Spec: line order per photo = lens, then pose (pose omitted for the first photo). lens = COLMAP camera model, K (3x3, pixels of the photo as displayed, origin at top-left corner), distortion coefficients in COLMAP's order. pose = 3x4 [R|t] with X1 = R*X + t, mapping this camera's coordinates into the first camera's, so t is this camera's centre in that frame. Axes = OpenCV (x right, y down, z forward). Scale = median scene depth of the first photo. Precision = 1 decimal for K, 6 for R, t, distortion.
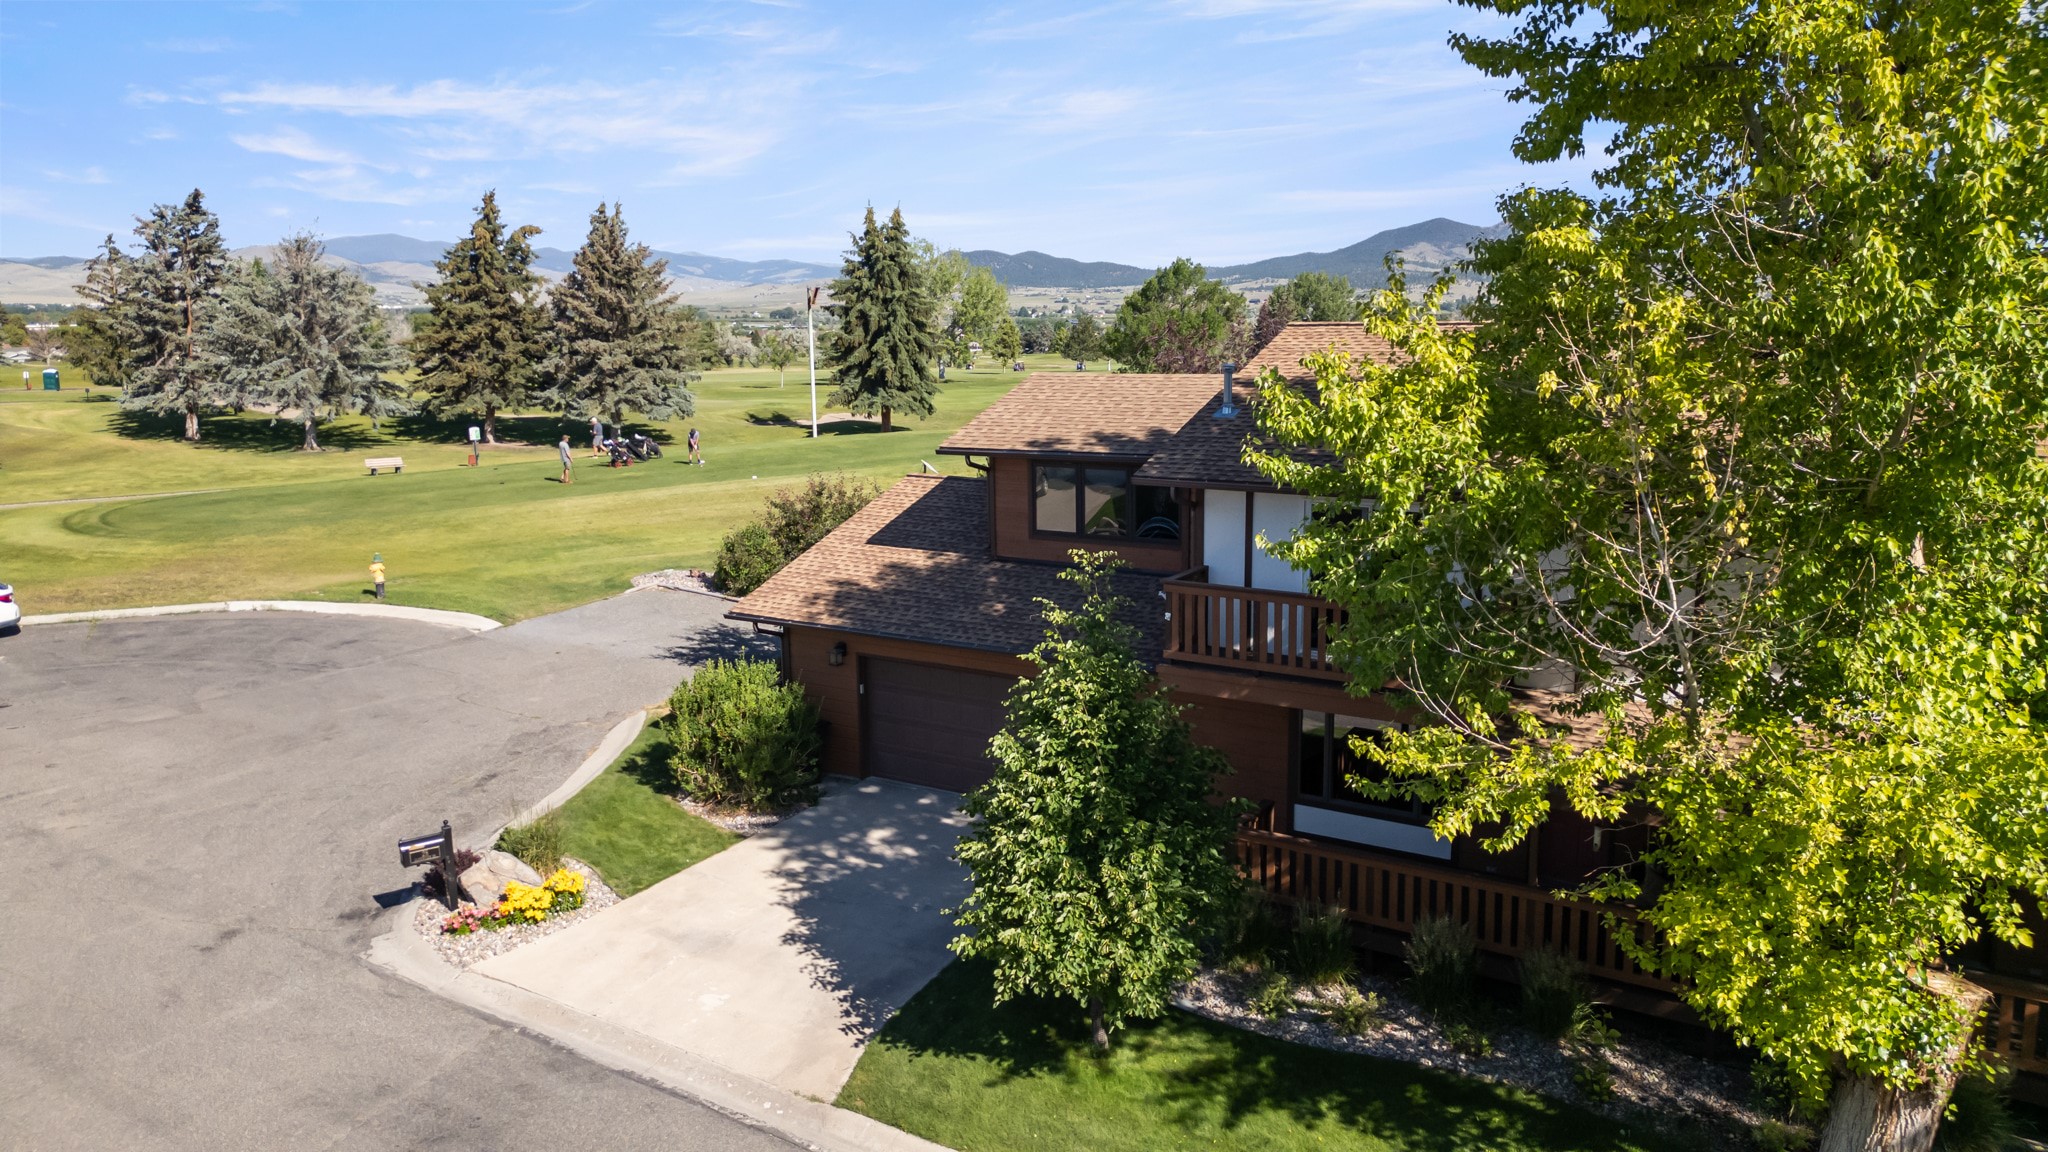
lens RADIAL K [[1430.5, 0, 1017.3], [0, 1430.5, 571.1], [0, 0, 1]] dist [0.106829, -0.122210]
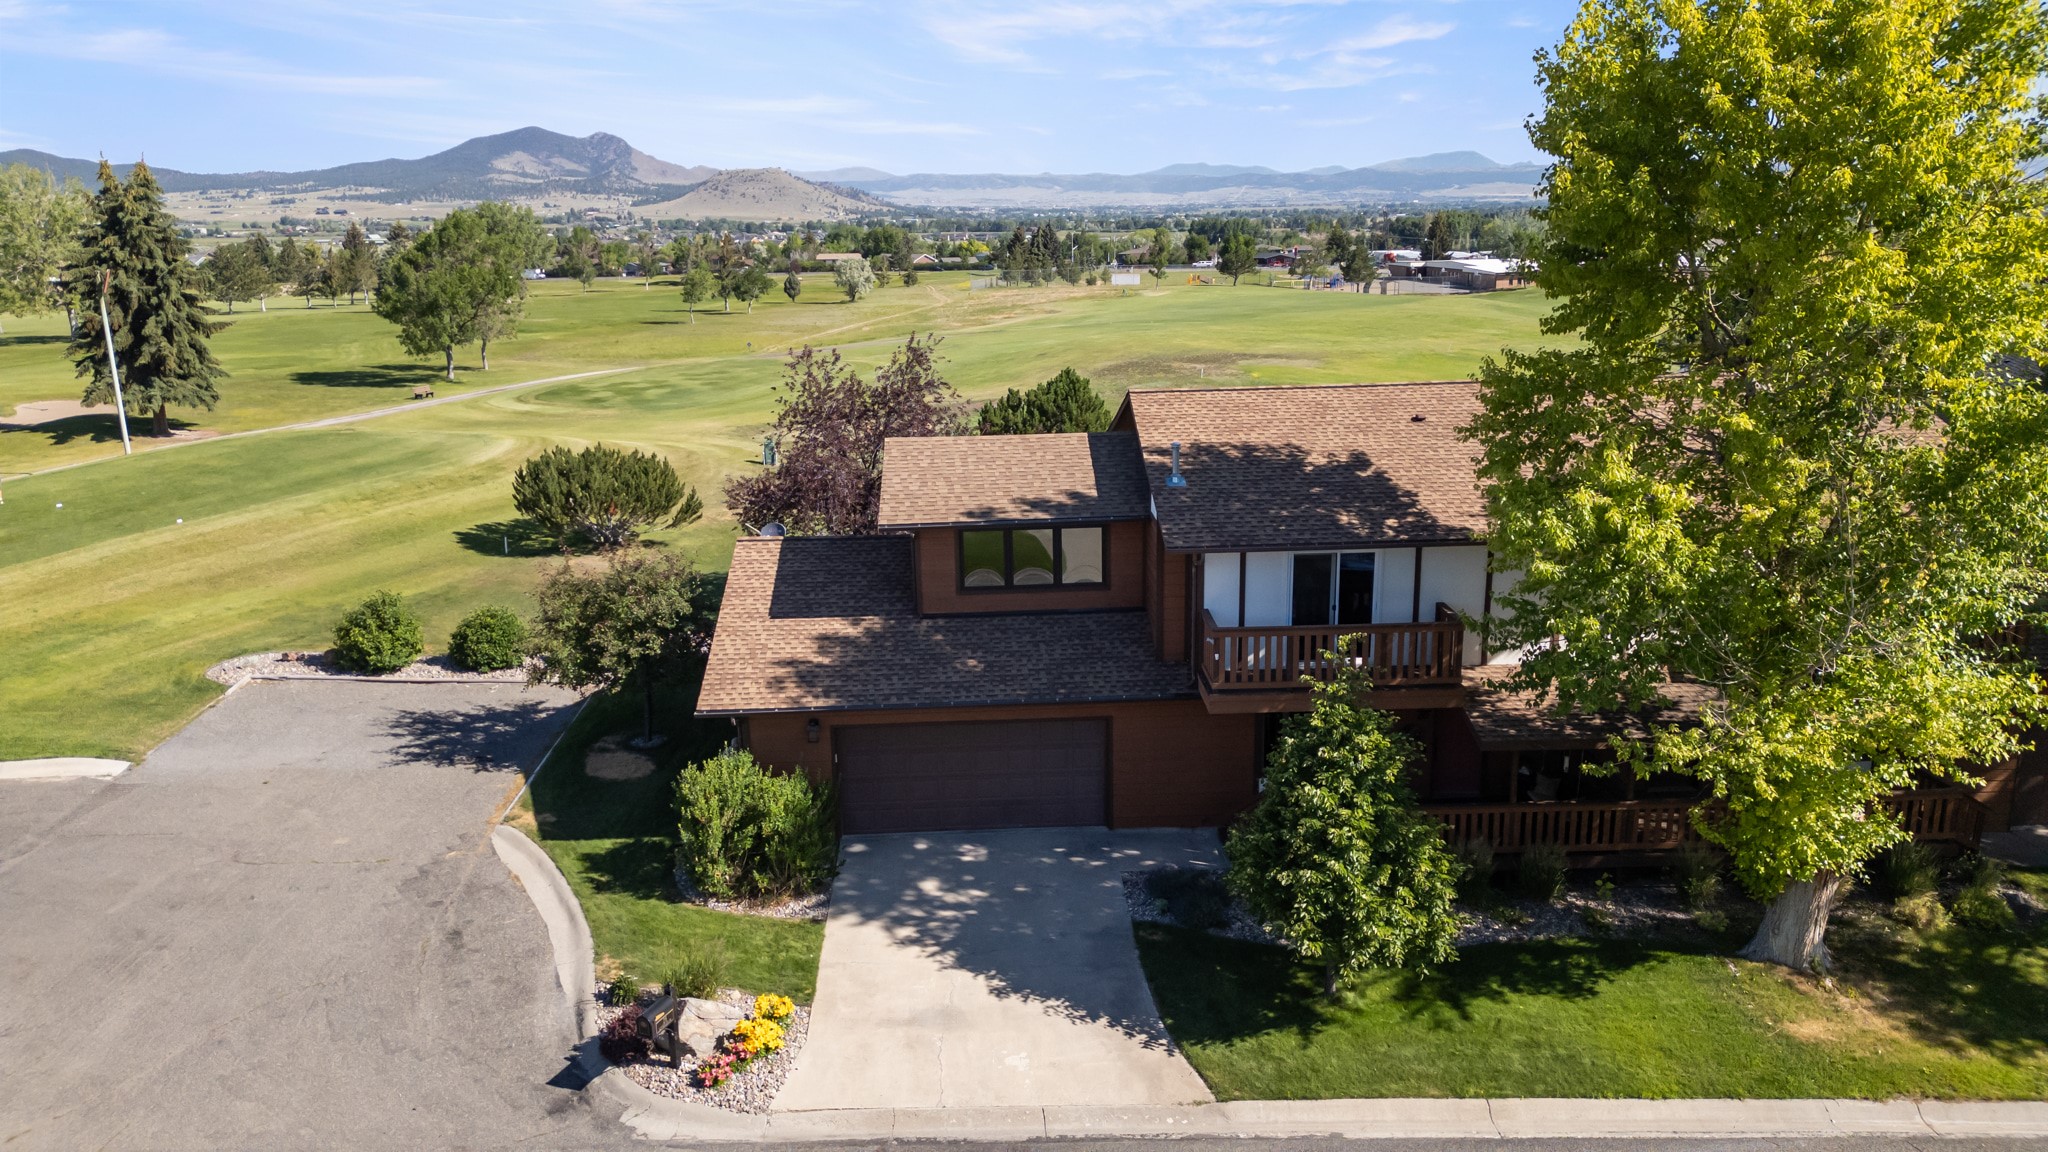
lens RADIAL K [[1430.5, 0, 1017.3], [0, 1430.5, 571.1], [0, 0, 1]] dist [0.106829, -0.122210]
pose [[0.831606, -0.143373, 0.536540, -0.586627], [0.111291, 0.989527, 0.091925, -0.148559], [-0.544101, -0.016734, 0.838853, 0.030556]]
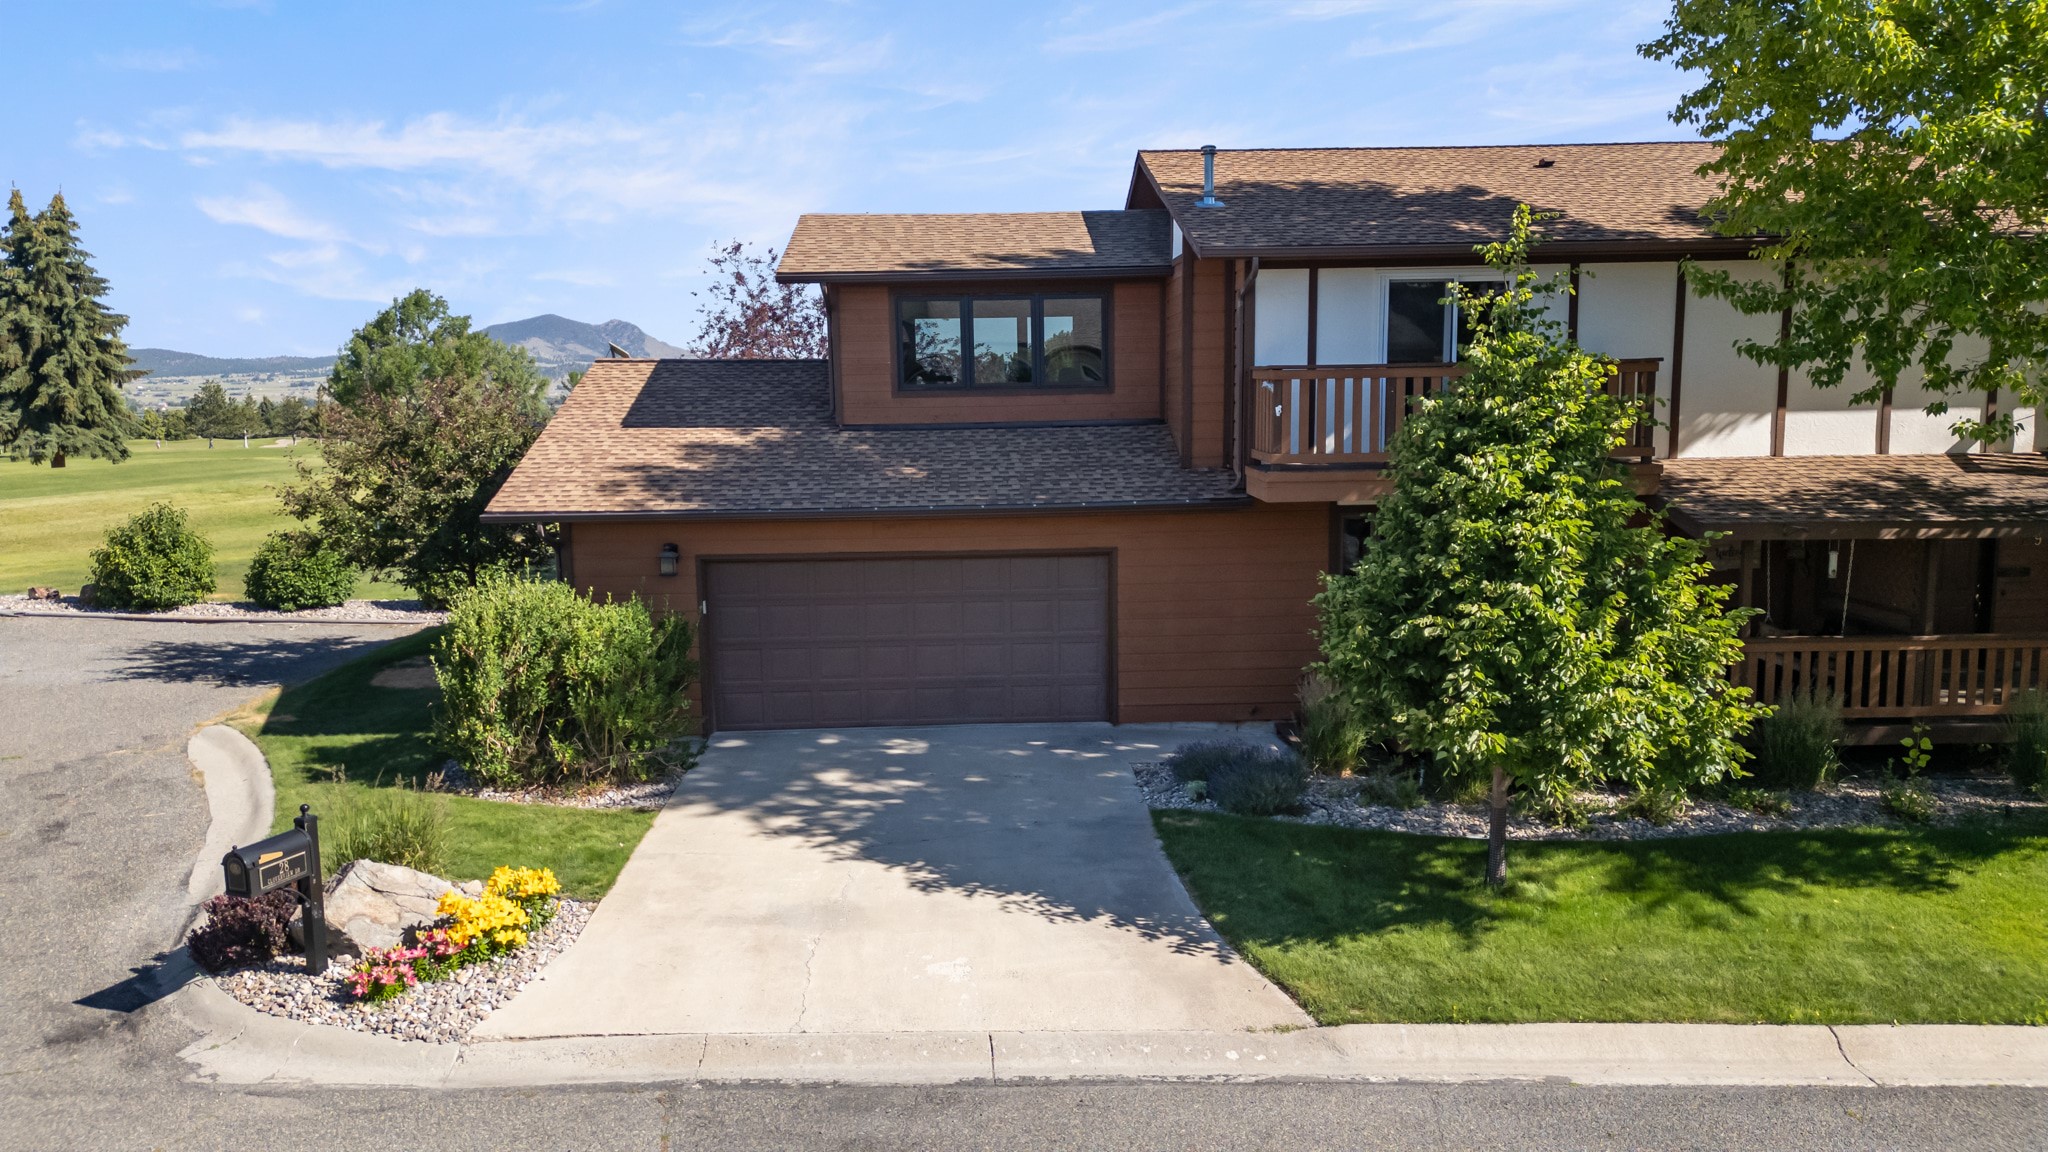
lens RADIAL K [[1426.9, 0, 1017.3], [0, 1426.9, 576.1], [0, 0, 1]] dist [0.085798, -0.081186]
pose [[0.831695, -0.073096, 0.550401, -0.394676], [0.106293, 0.993923, -0.028618, 0.110958], [-0.544964, 0.082305, 0.834410, 0.336364]]
